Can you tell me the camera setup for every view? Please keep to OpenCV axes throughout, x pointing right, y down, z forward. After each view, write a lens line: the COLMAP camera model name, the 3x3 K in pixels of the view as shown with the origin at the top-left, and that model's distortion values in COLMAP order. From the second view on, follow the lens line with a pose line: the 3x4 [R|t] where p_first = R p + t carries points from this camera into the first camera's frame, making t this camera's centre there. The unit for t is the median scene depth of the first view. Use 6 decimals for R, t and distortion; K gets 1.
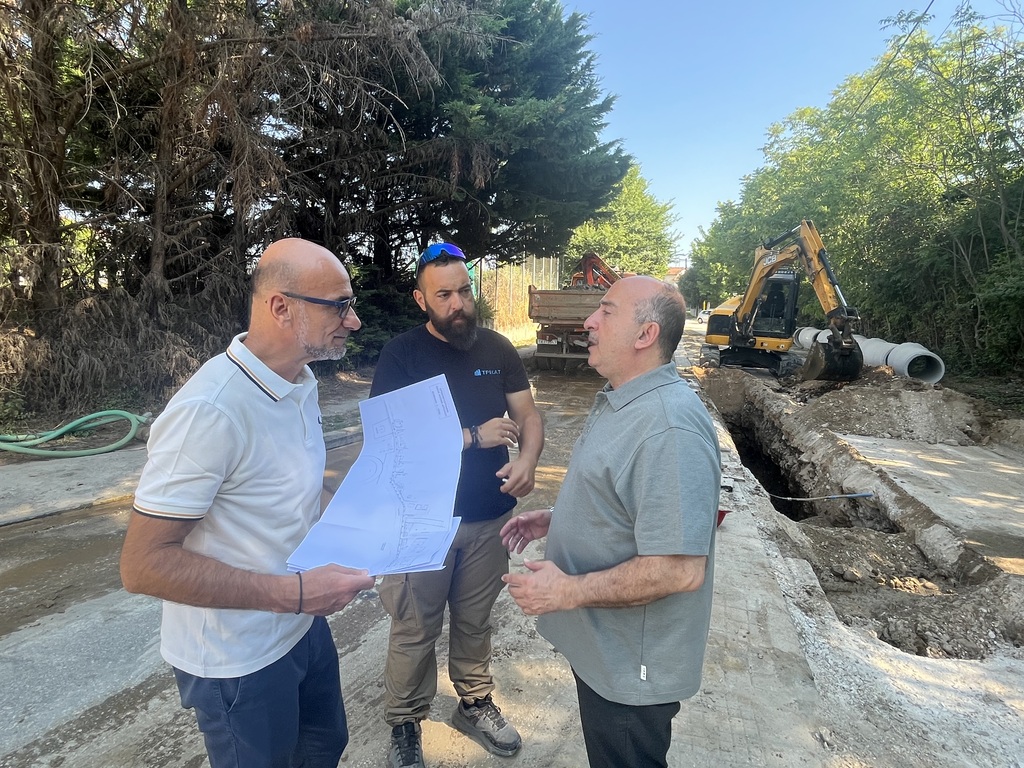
lens RADIAL K [[581.1, 0, 524.8], [0, 581.1, 372.5], [0, 0, 1]] dist [0.001431, 0.000403]
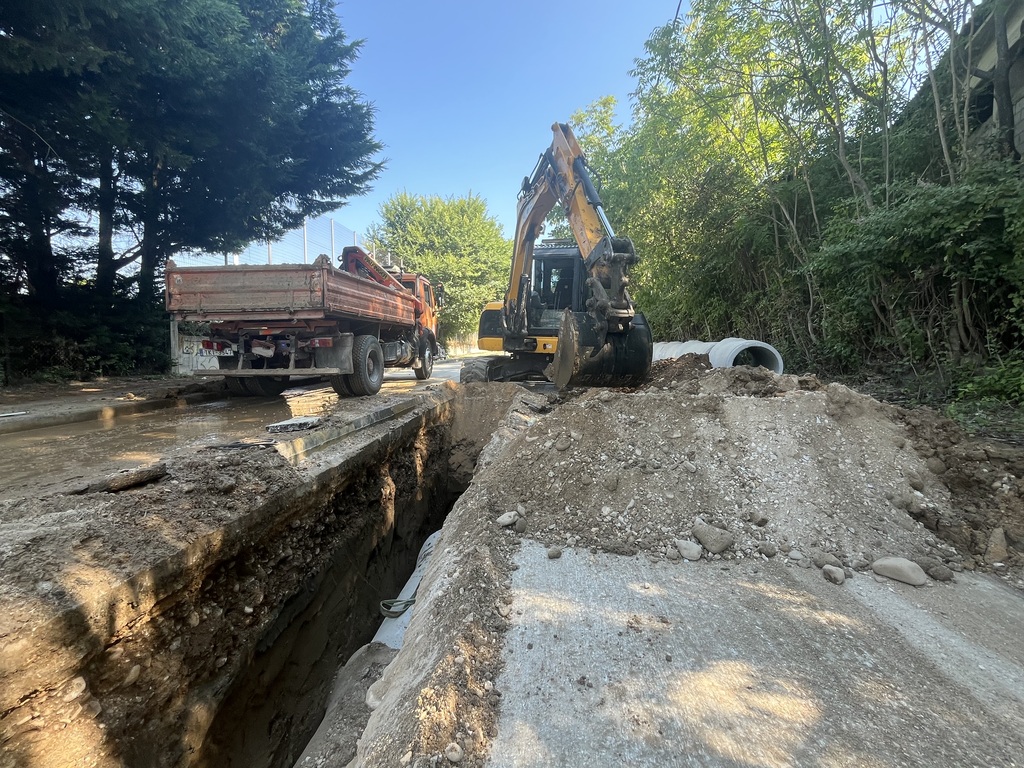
lens RADIAL K [[469.2, 0, 515.2], [0, 469.2, 378.0], [0, 0, 1]] dist [-0.000879, 0.000040]
pose [[0.987292, -0.041123, 0.153502, 0.311466], [0.048903, 0.997685, -0.047256, 0.017904], [-0.151203, 0.054163, 0.987018, 0.479634]]
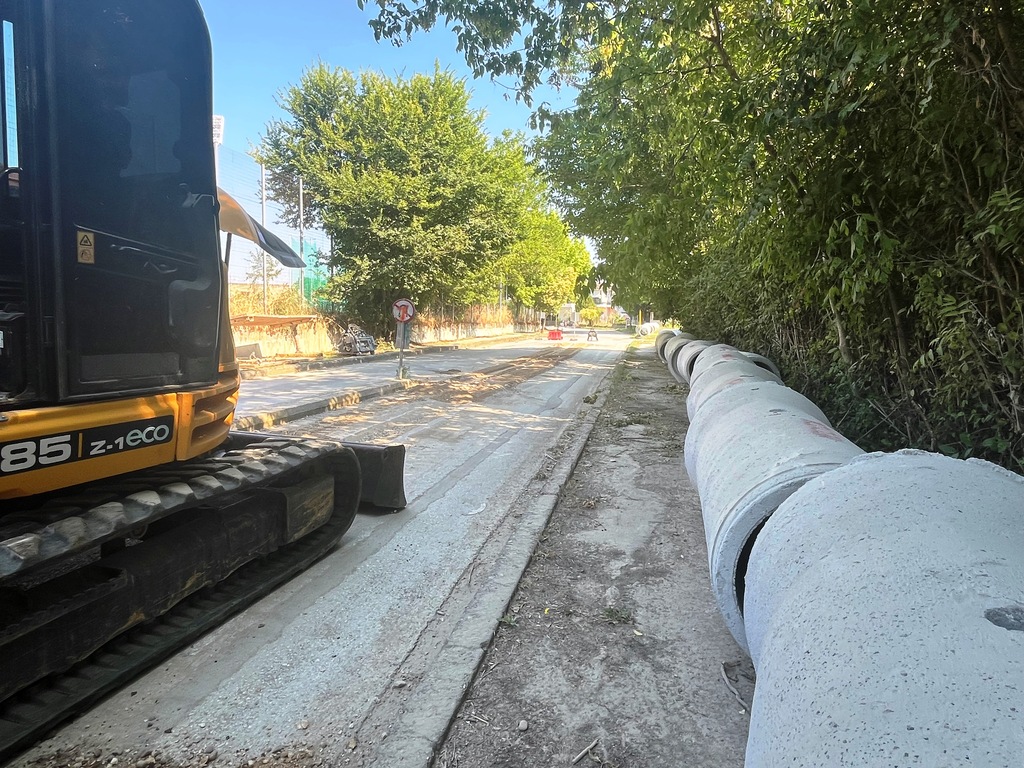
lens RADIAL K [[623.5, 0, 512.0], [0, 623.5, 384.0], [0, 0, 1]] dist [-0.002053, -0.000268]
pose [[0.999588, -0.011610, 0.026256, 0.653456], [0.012041, 0.999794, -0.016325, -0.072537], [-0.026061, 0.016635, 0.999522, 0.993029]]
